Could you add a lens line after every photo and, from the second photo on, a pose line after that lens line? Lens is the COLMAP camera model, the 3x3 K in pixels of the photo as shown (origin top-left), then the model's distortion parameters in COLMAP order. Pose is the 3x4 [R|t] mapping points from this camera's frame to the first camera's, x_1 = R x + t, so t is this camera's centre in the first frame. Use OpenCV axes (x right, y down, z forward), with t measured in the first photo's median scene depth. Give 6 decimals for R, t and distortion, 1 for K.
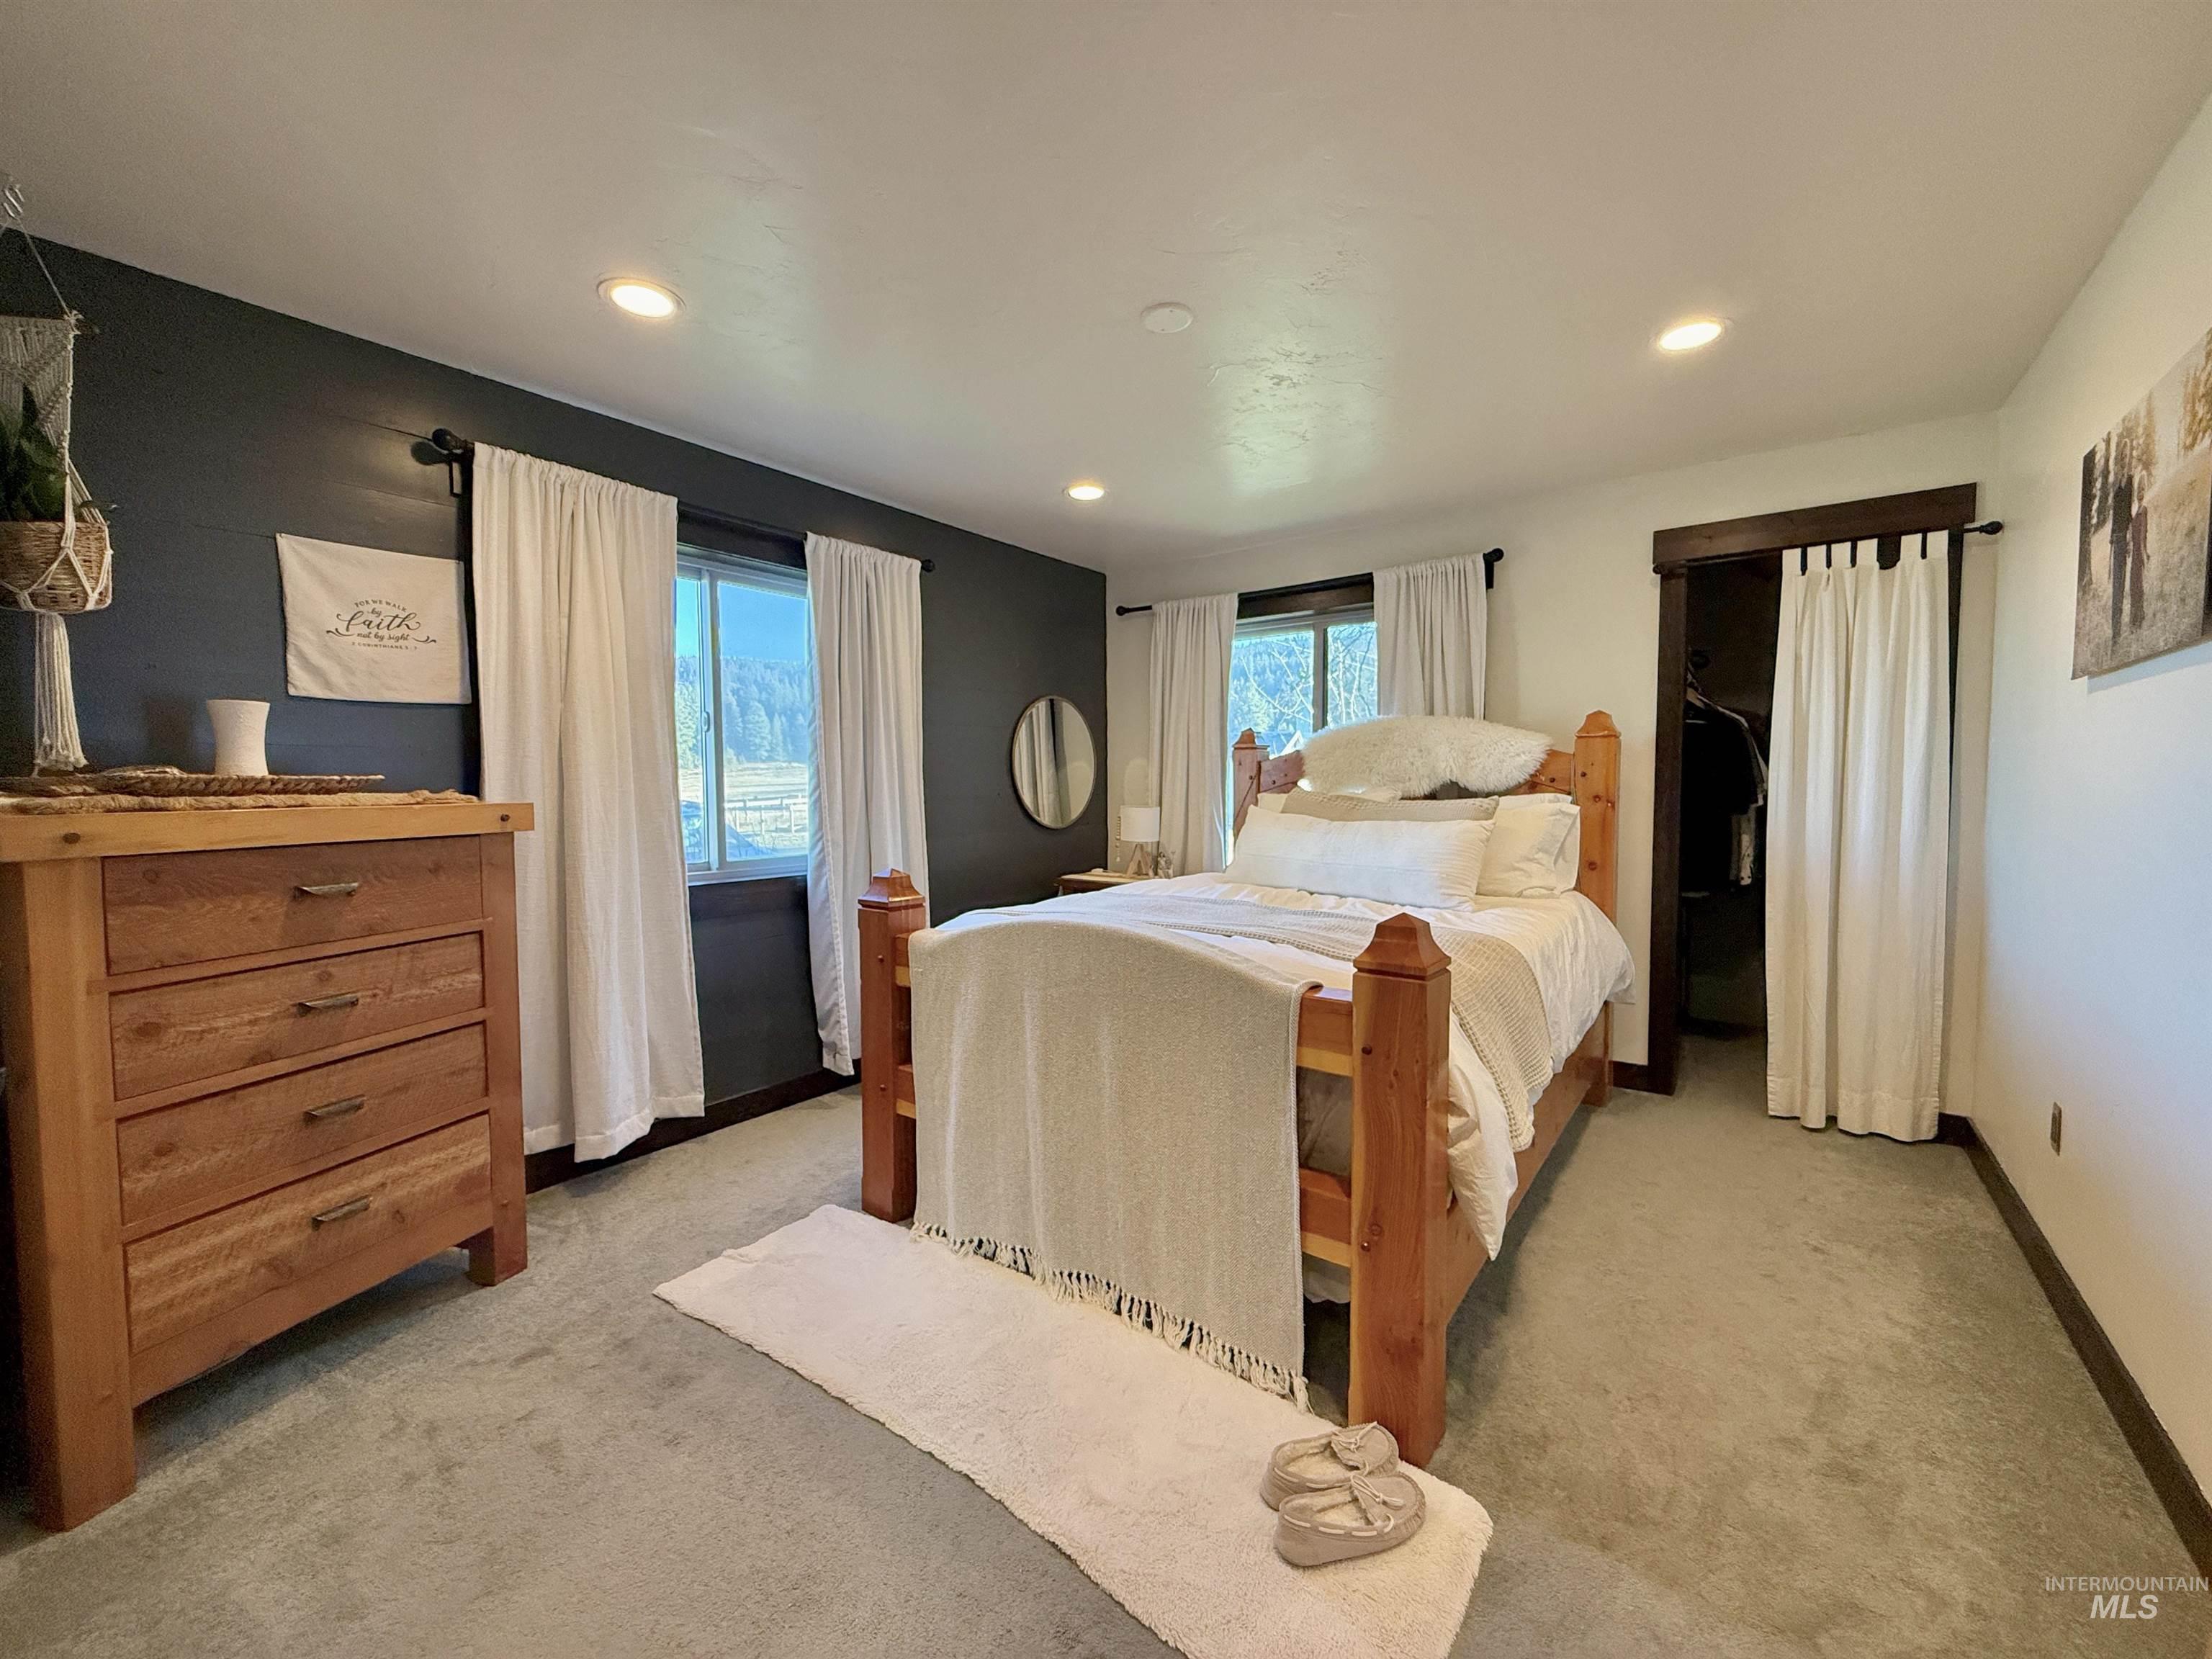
lens RADIAL K [[881.3, 0, 1102.9], [0, 881.3, 832.1], [0, 0, 1]] dist [-0.000087, 0.000159]
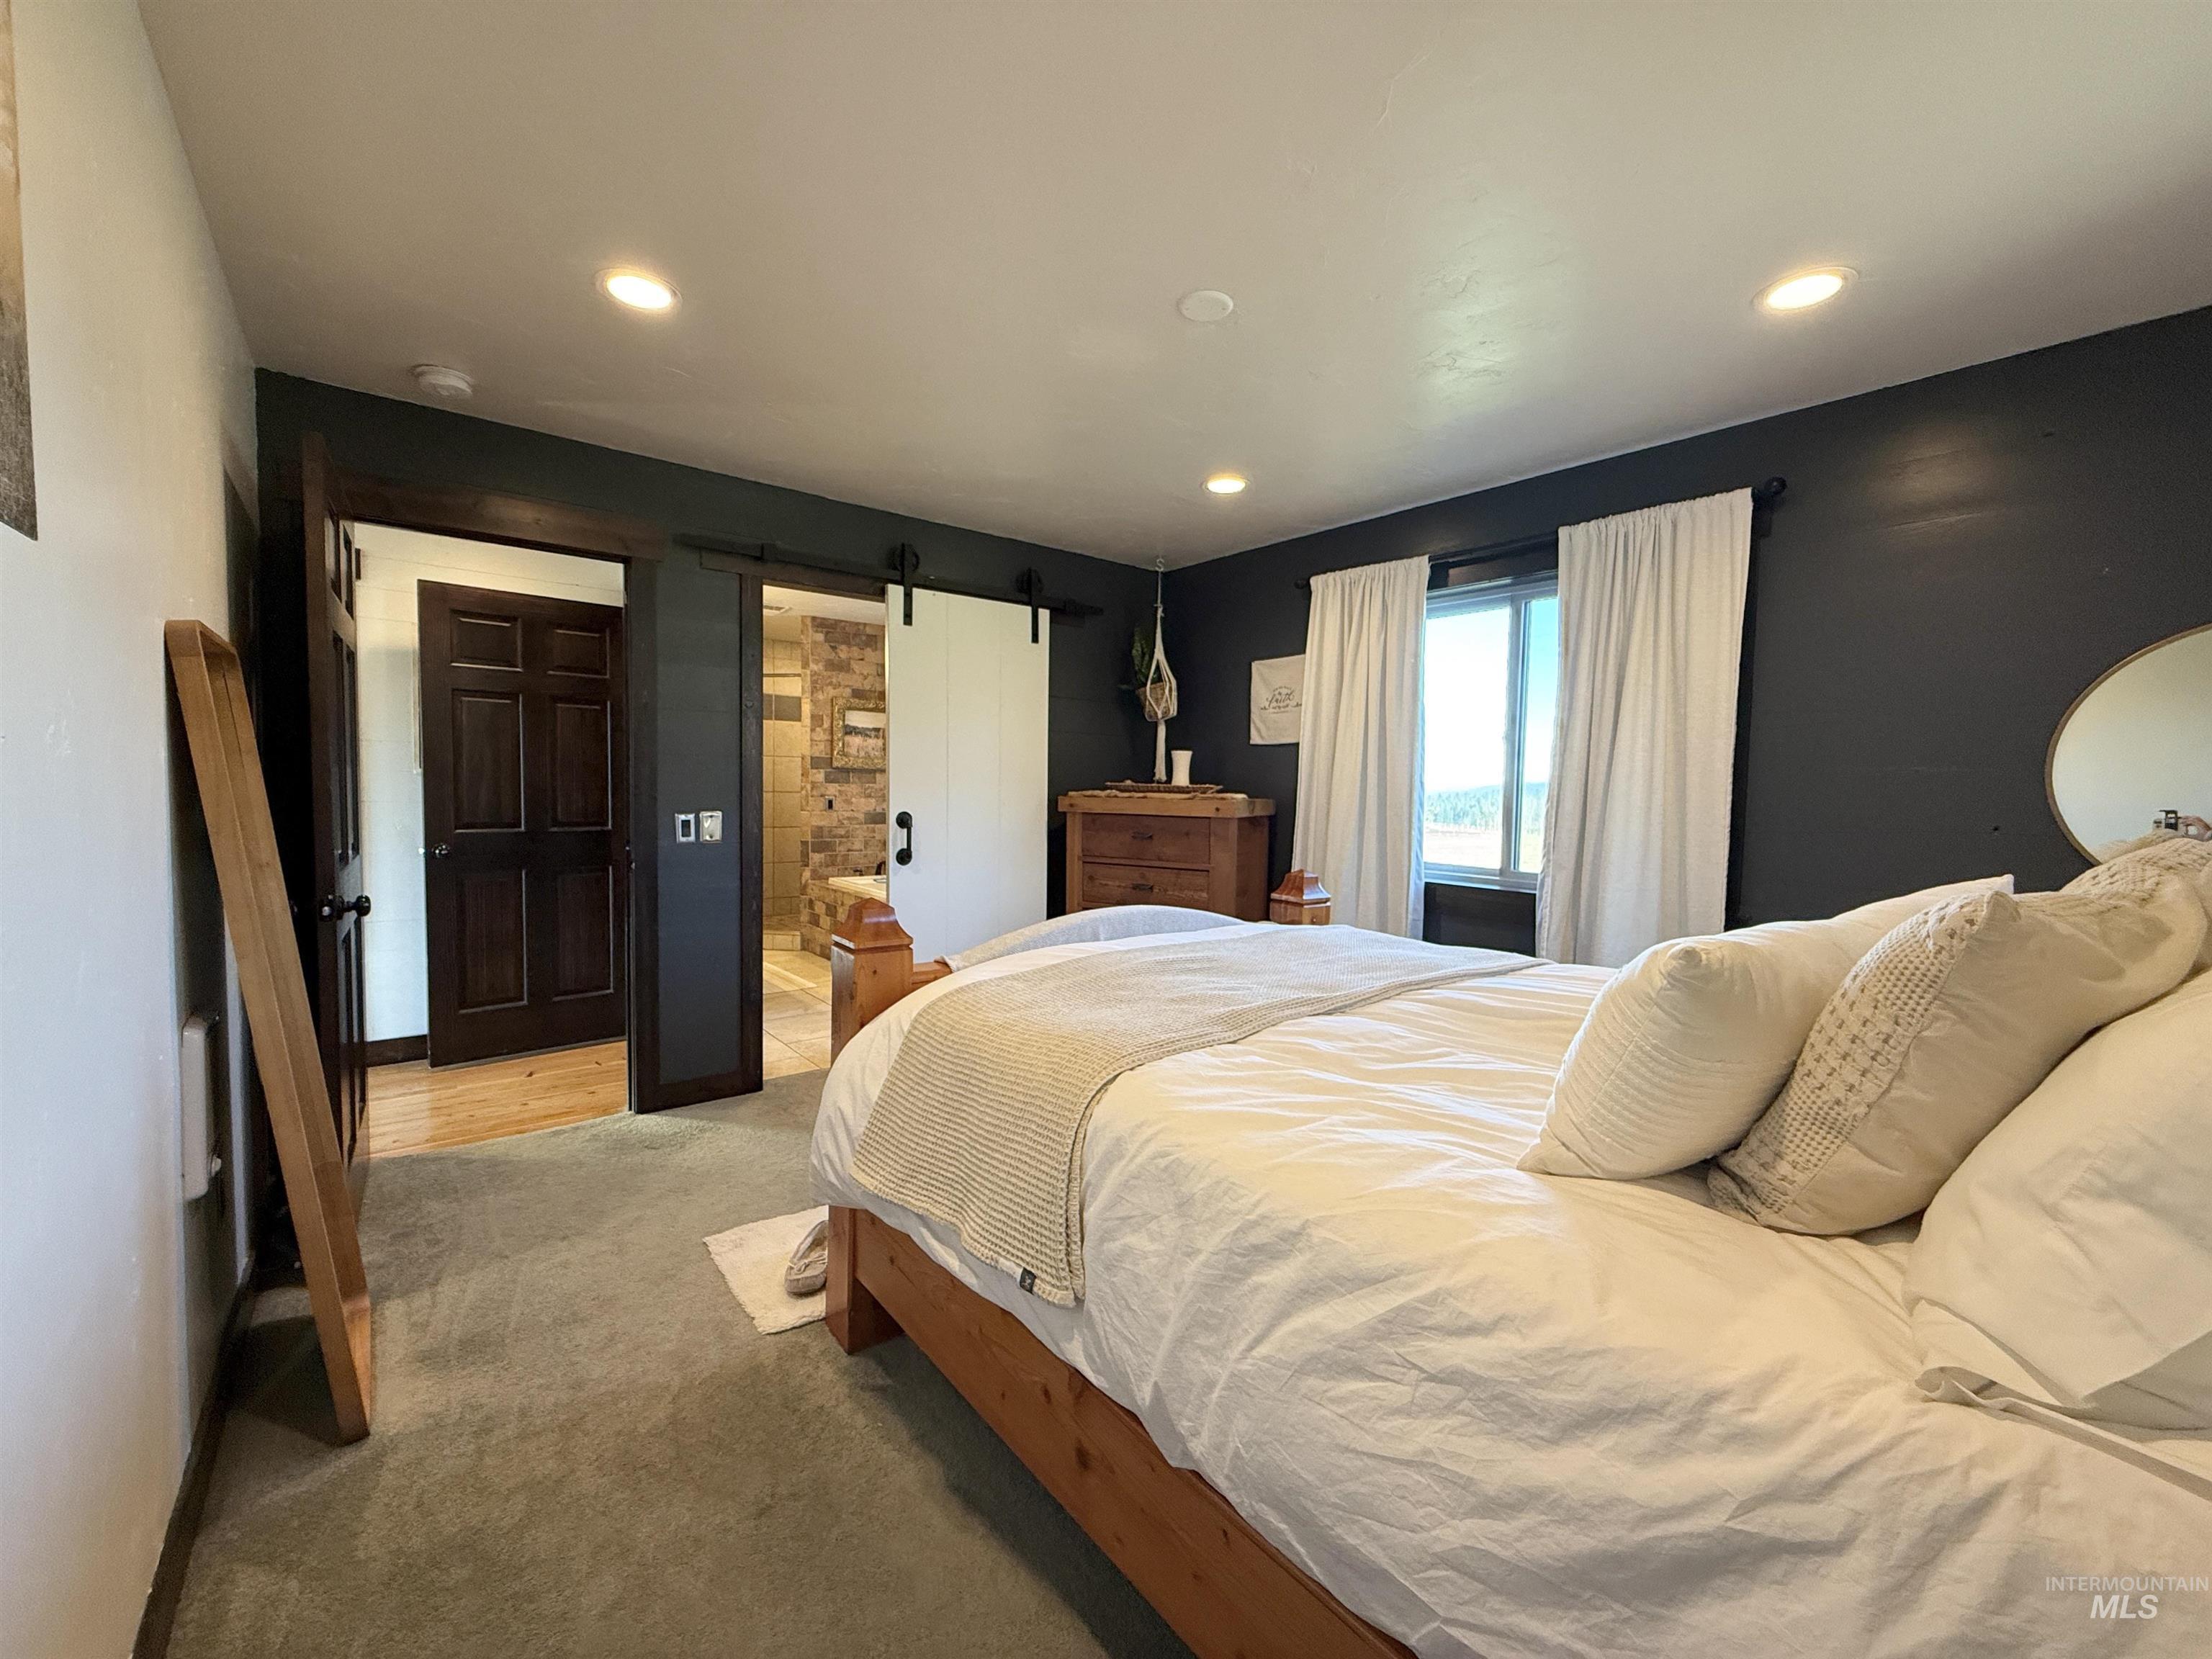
lens RADIAL K [[881.3, 0, 1102.9], [0, 881.3, 832.1], [0, 0, 1]] dist [-0.000087, 0.000159]
pose [[-0.259089, 0.055917, -0.964233, 0.900837], [-0.072500, 0.994380, 0.077147, -0.075501], [0.963129, 0.089895, -0.253579, 1.024884]]
